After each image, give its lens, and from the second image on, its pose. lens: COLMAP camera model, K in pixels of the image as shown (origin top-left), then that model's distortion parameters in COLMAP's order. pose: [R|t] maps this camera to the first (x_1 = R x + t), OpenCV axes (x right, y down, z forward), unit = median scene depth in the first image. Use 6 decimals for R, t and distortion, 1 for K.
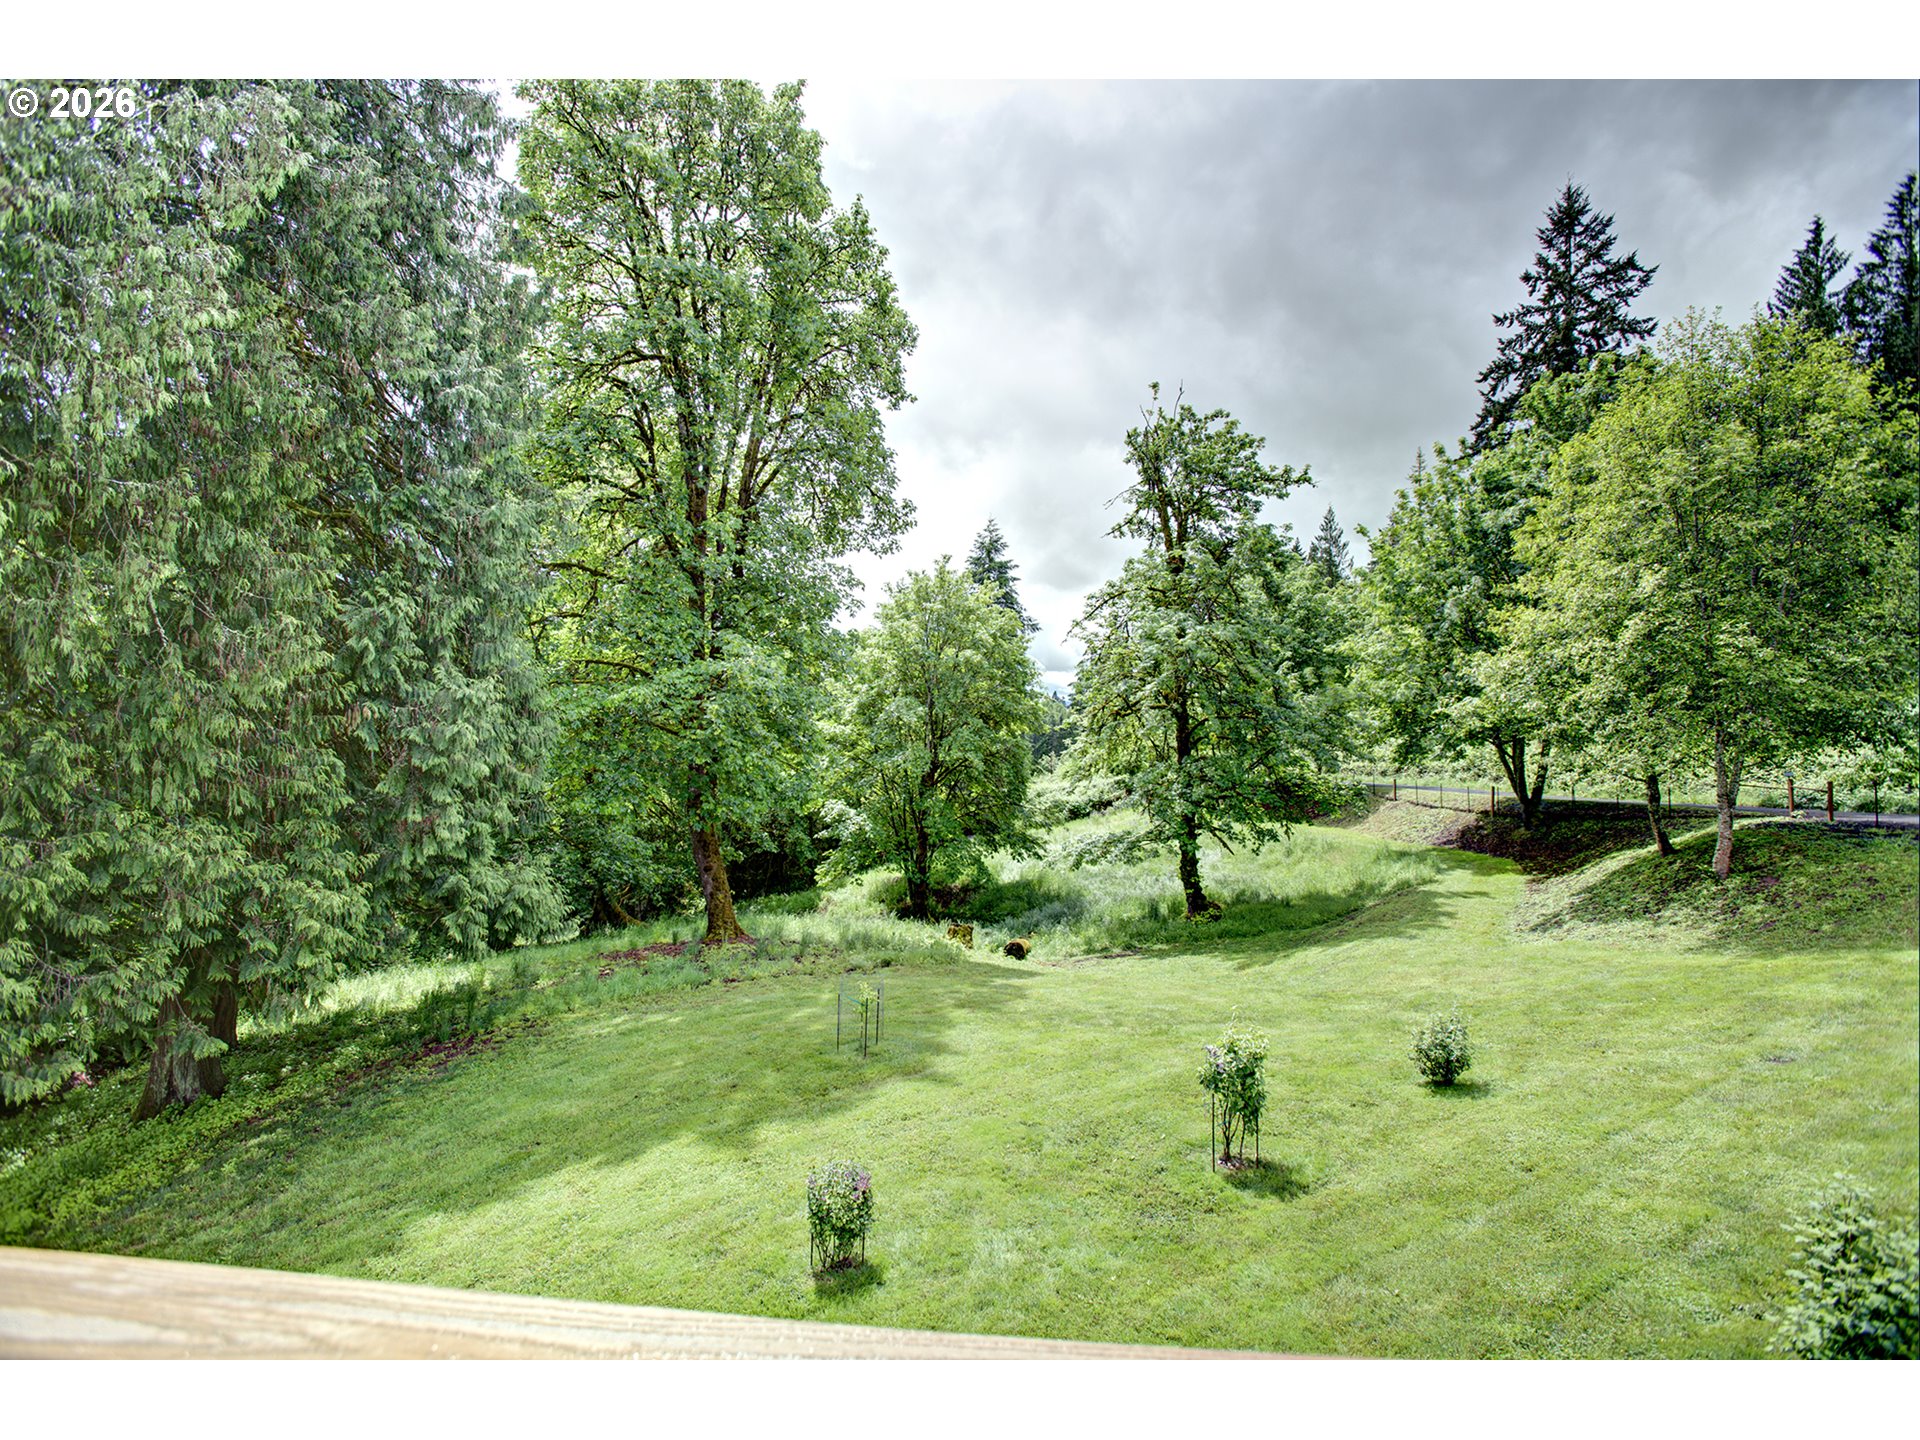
lens RADIAL K [[866.5, 0, 945.0], [0, 866.5, 703.8], [0, 0, 1]] dist [-0.070385, 0.027413]
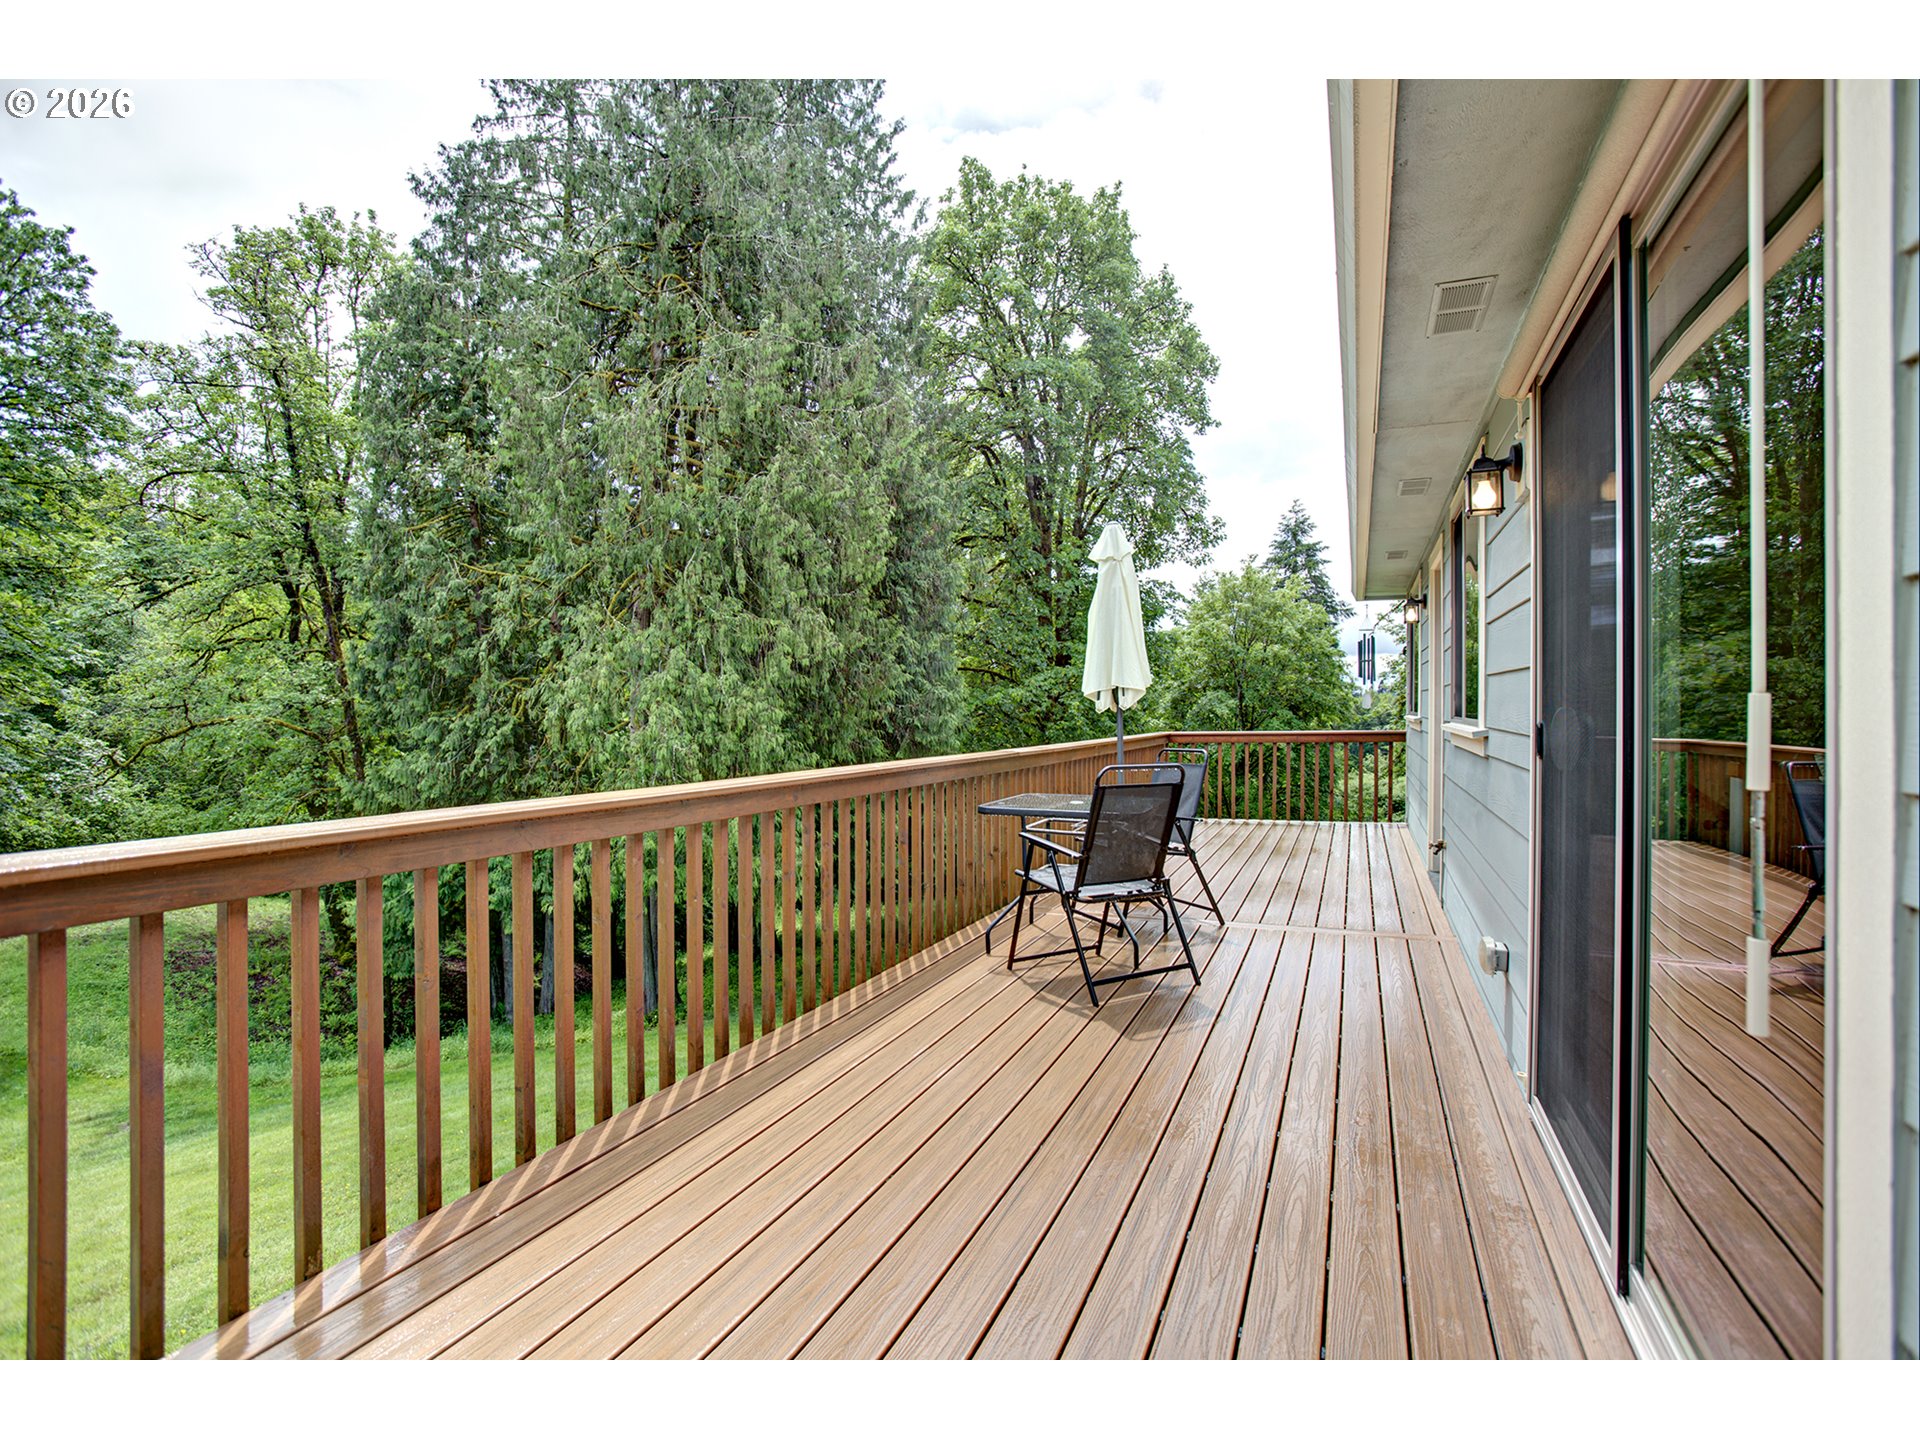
lens RADIAL K [[995.4, 0, 966.9], [0, 995.4, 717.6], [0, 0, 1]] dist [-0.070082, 0.034448]
pose [[0.961453, -0.027504, -0.273591, -0.010198], [0.031032, 0.999482, 0.008574, 0.006255], [0.273213, -0.016733, 0.961808, -0.325439]]
